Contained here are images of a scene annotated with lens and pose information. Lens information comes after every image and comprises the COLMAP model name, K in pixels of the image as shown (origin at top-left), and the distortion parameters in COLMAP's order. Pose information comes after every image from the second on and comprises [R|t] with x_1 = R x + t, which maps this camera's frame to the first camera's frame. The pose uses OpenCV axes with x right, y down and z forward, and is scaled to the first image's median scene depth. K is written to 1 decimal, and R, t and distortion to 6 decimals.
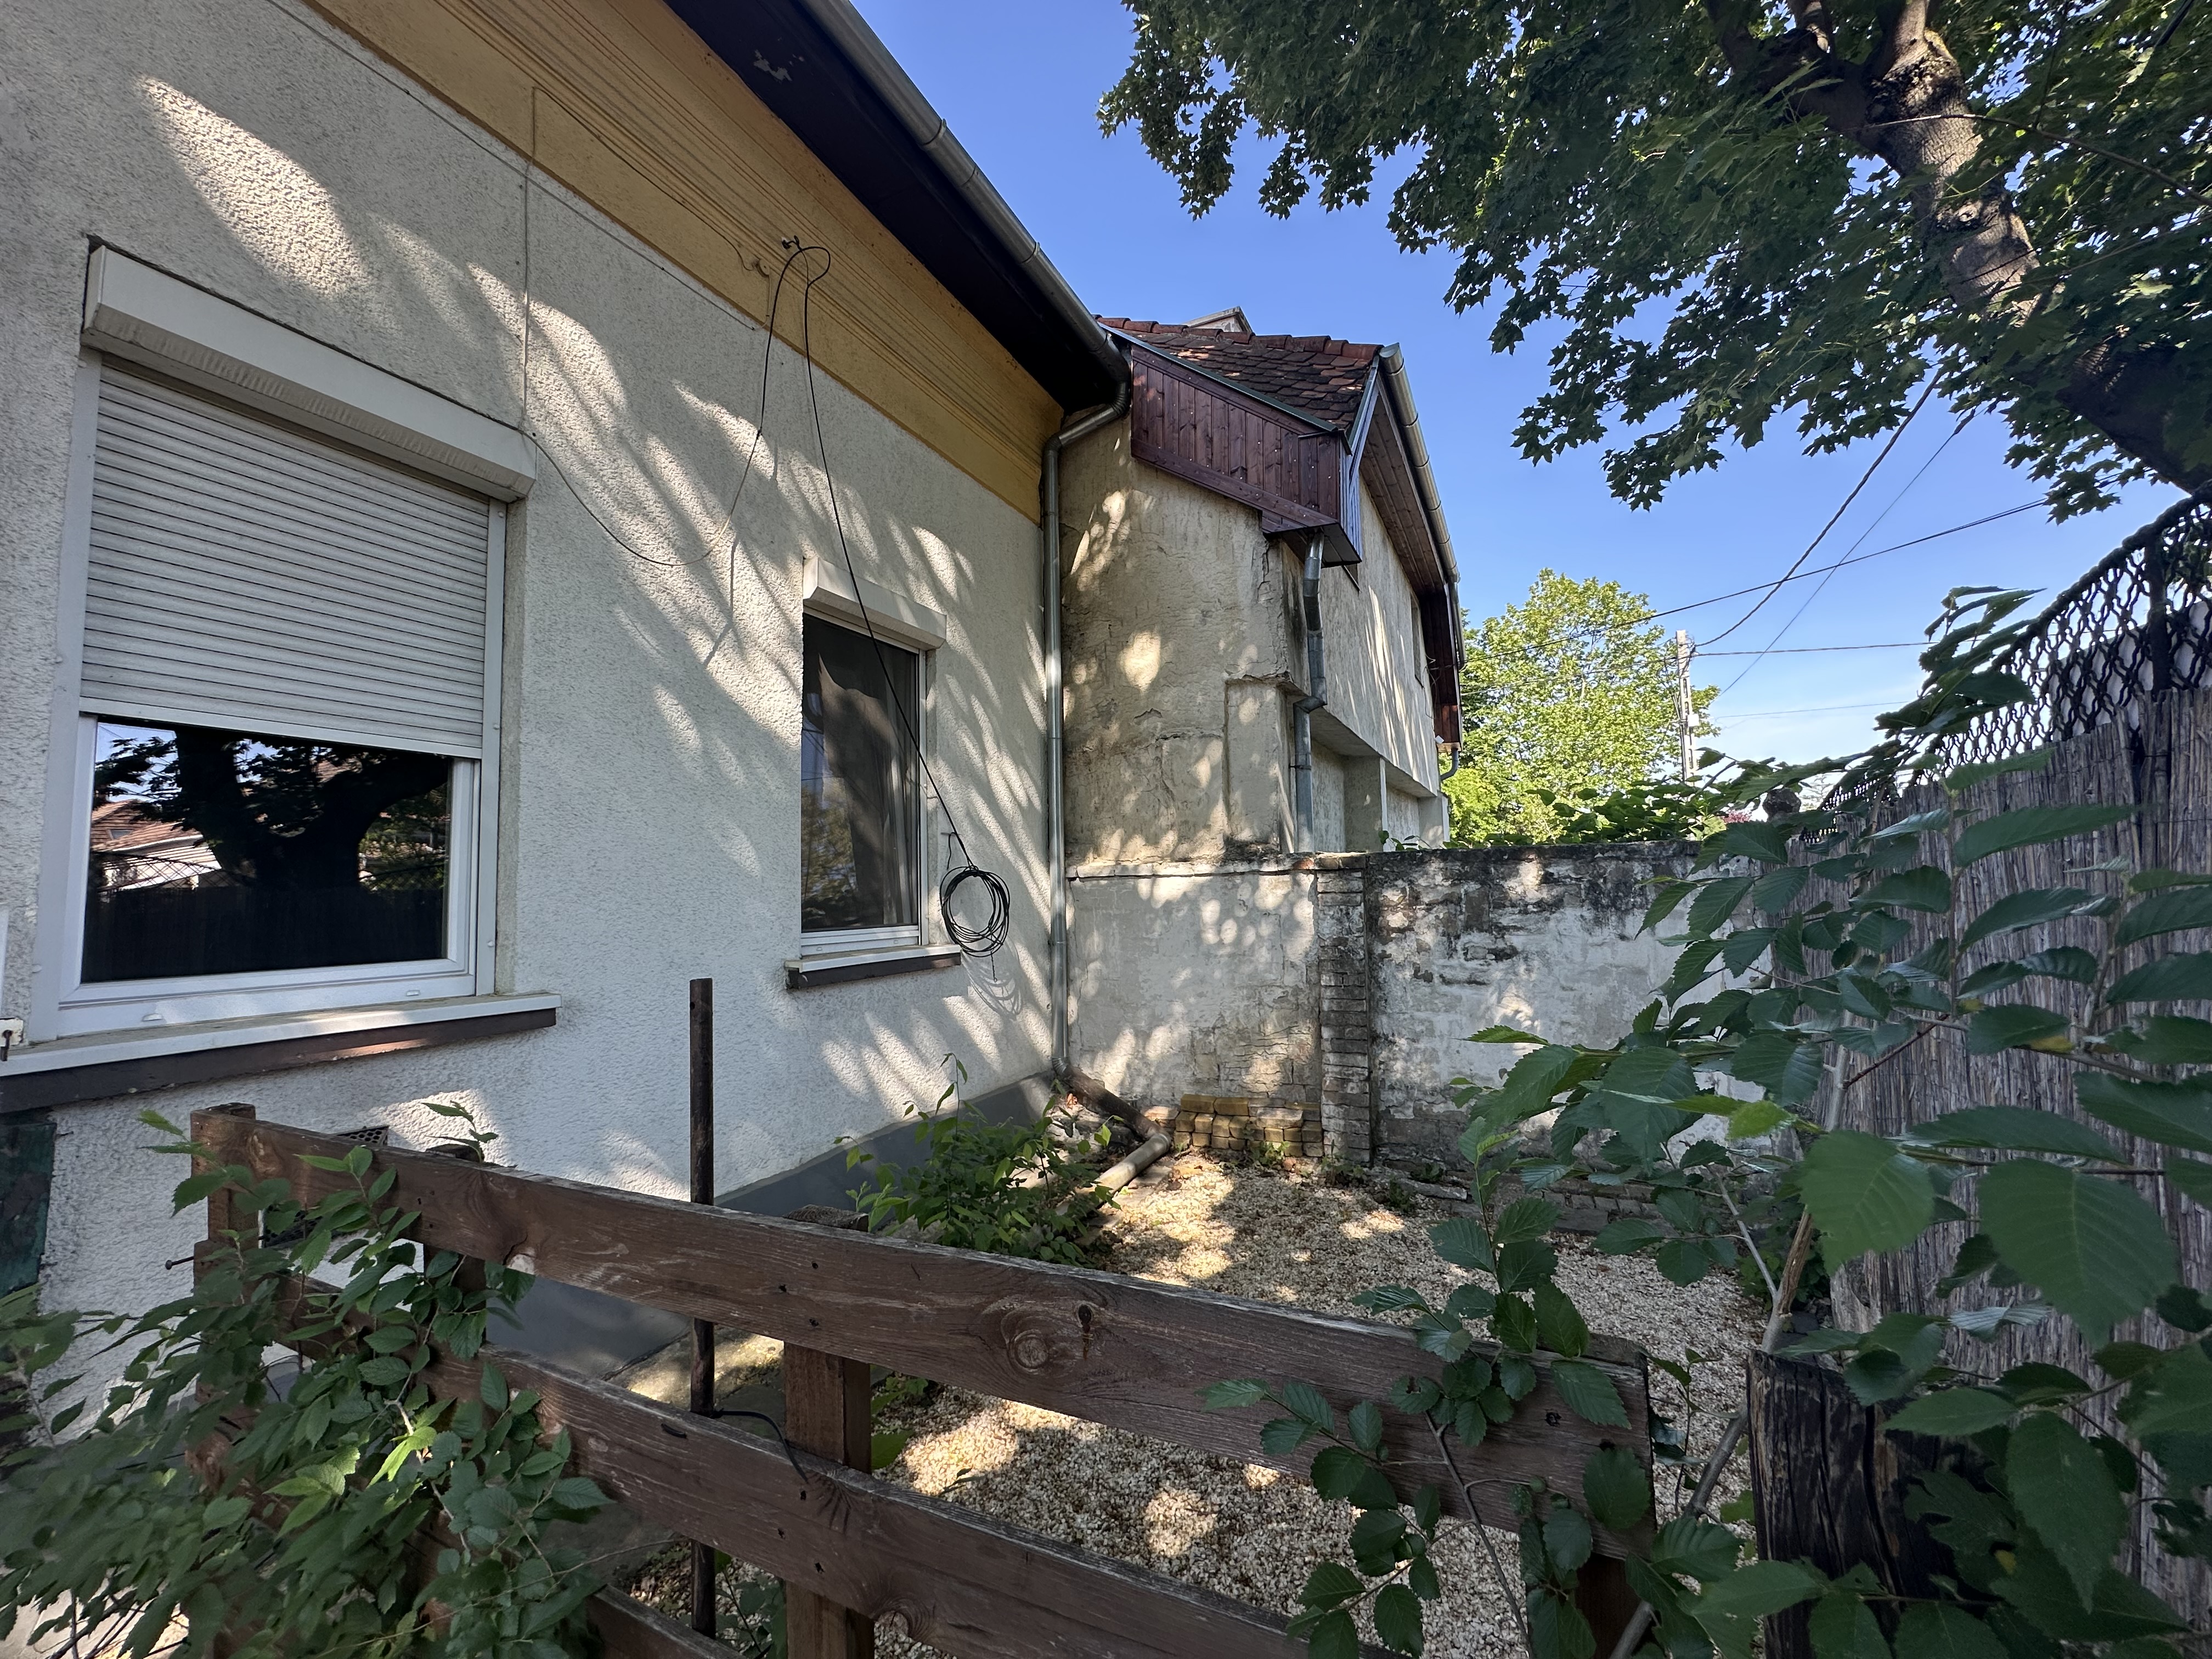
lens RADIAL K [[873.6, 0, 1106.3], [0, 873.6, 835.4], [0, 0, 1]] dist [-0.007041, -0.000319]
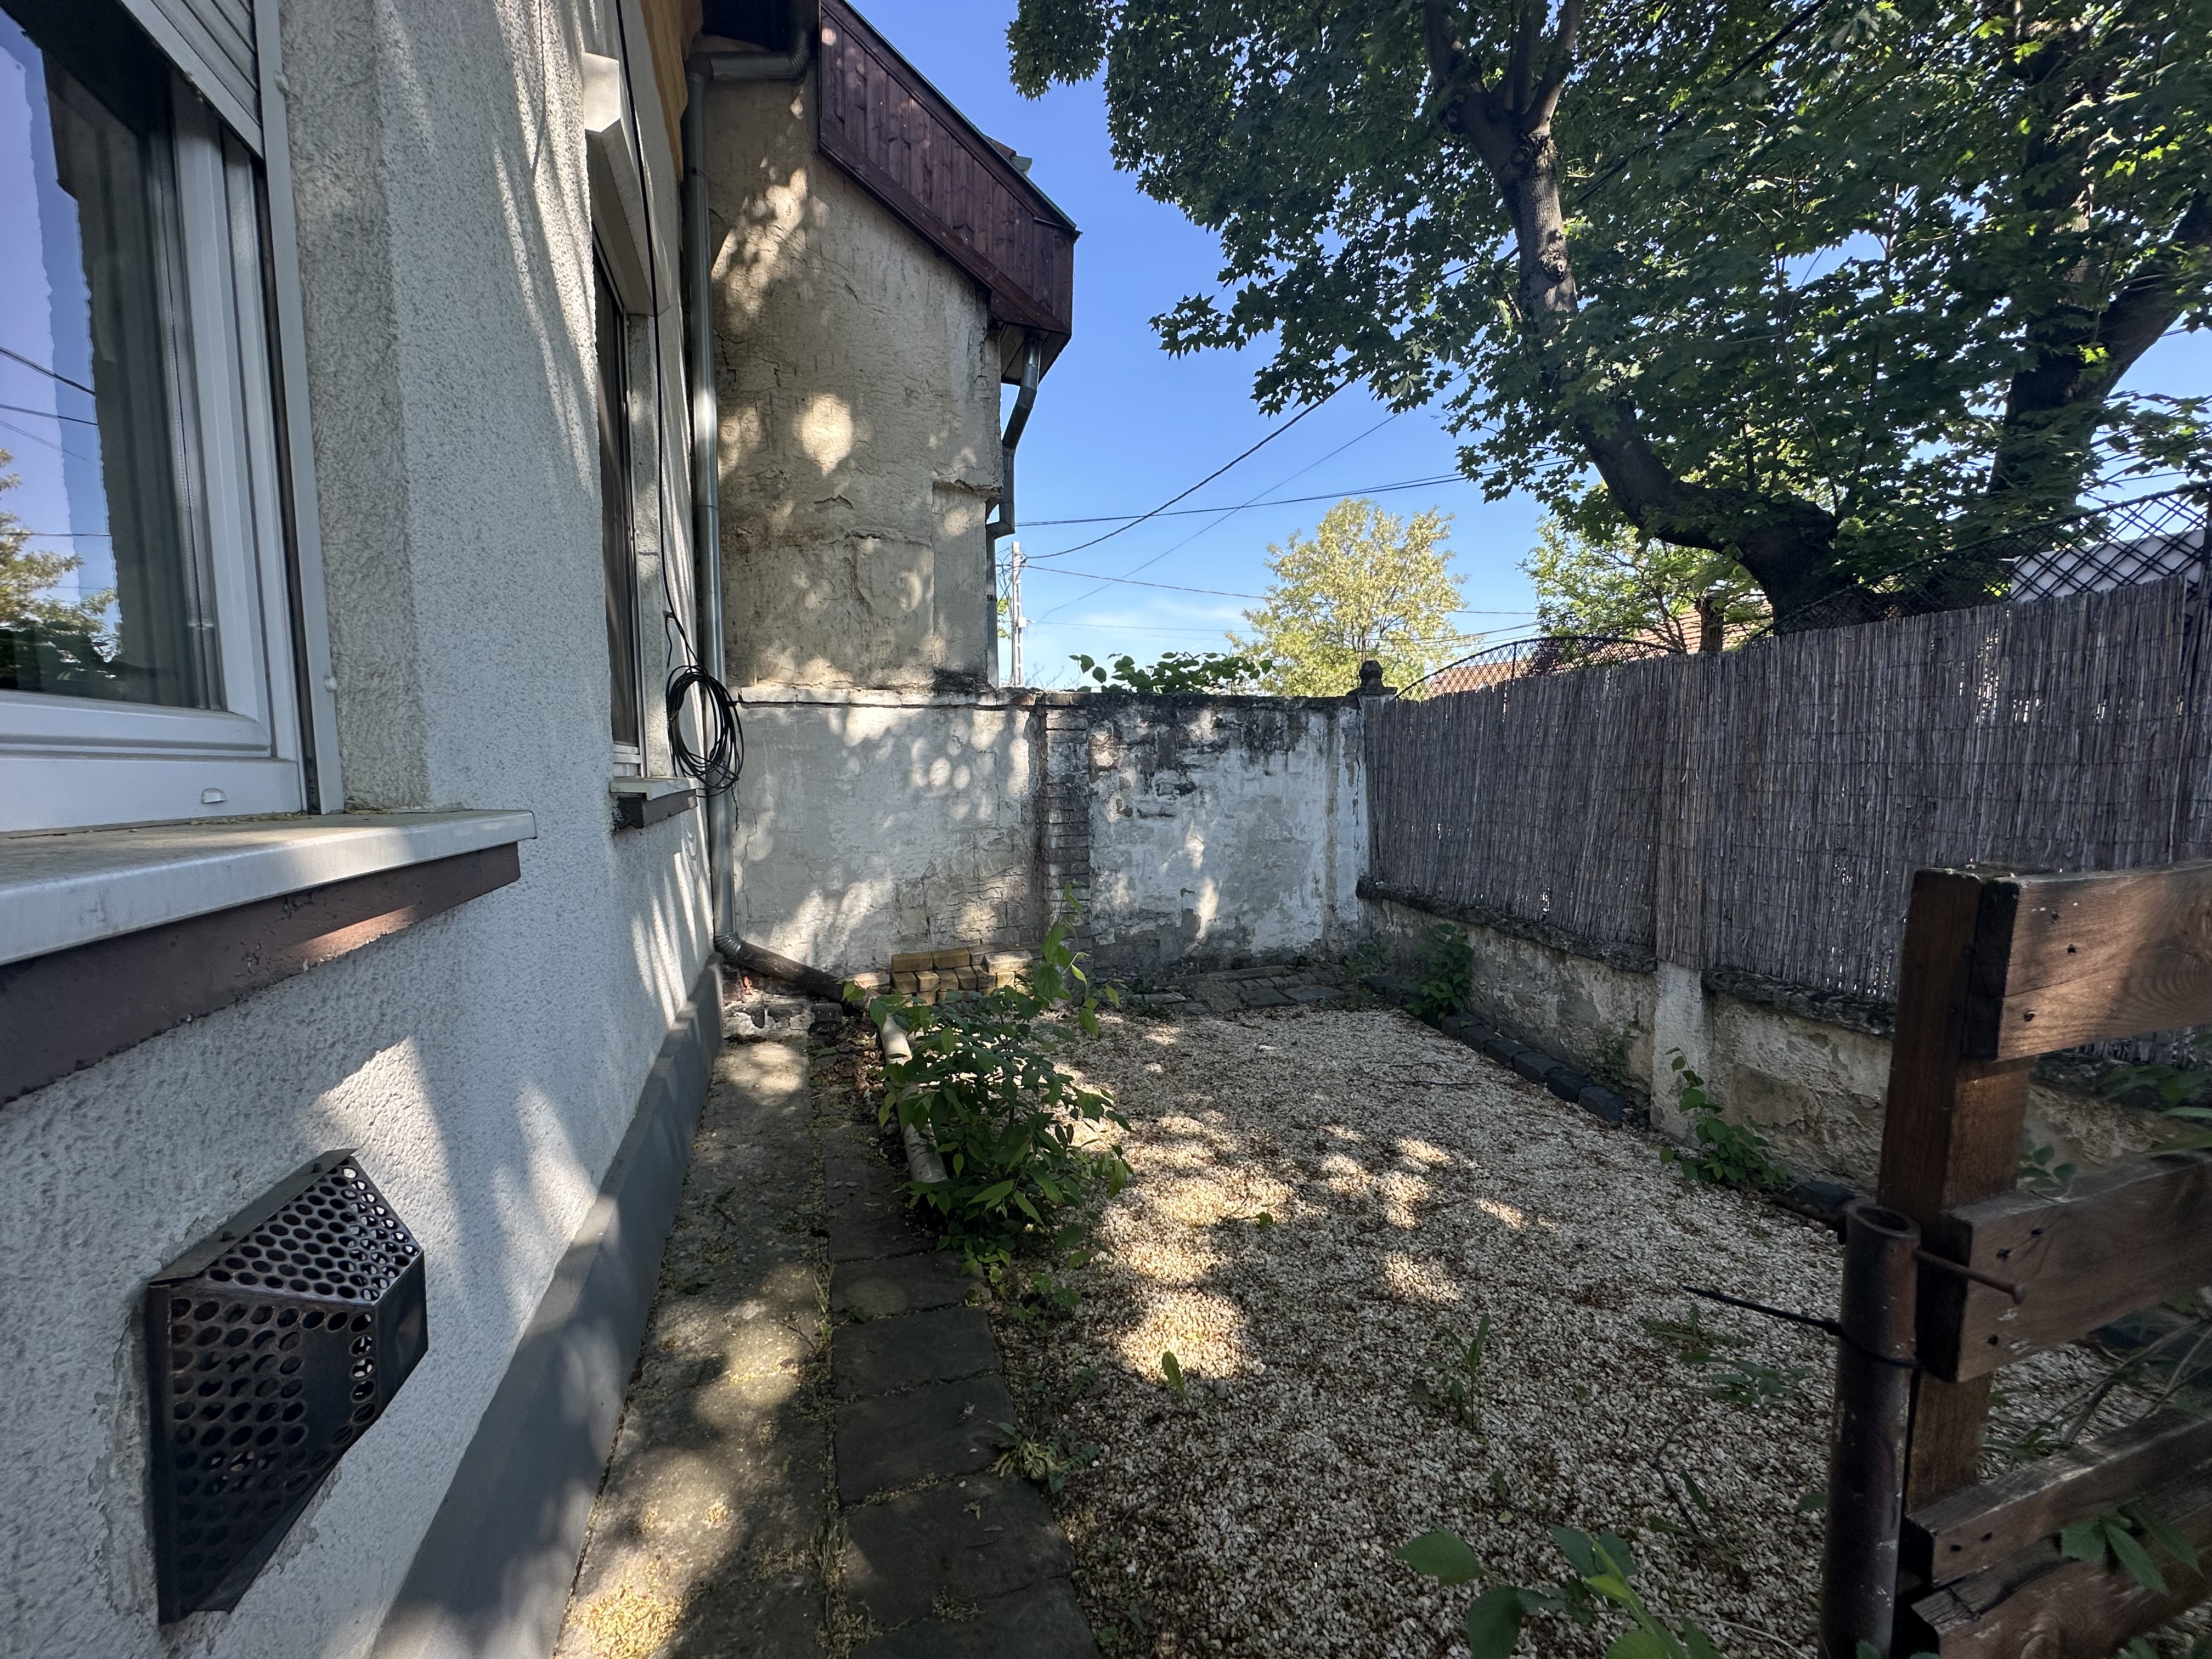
lens RADIAL K [[873.6, 0, 1106.3], [0, 873.6, 835.4], [0, 0, 1]] dist [-0.007041, -0.000319]
pose [[0.706886, -0.042563, 0.706046, -0.390357], [-0.052113, 0.992341, 0.111997, 0.068638], [-0.705405, -0.115964, 0.699254, 0.252532]]
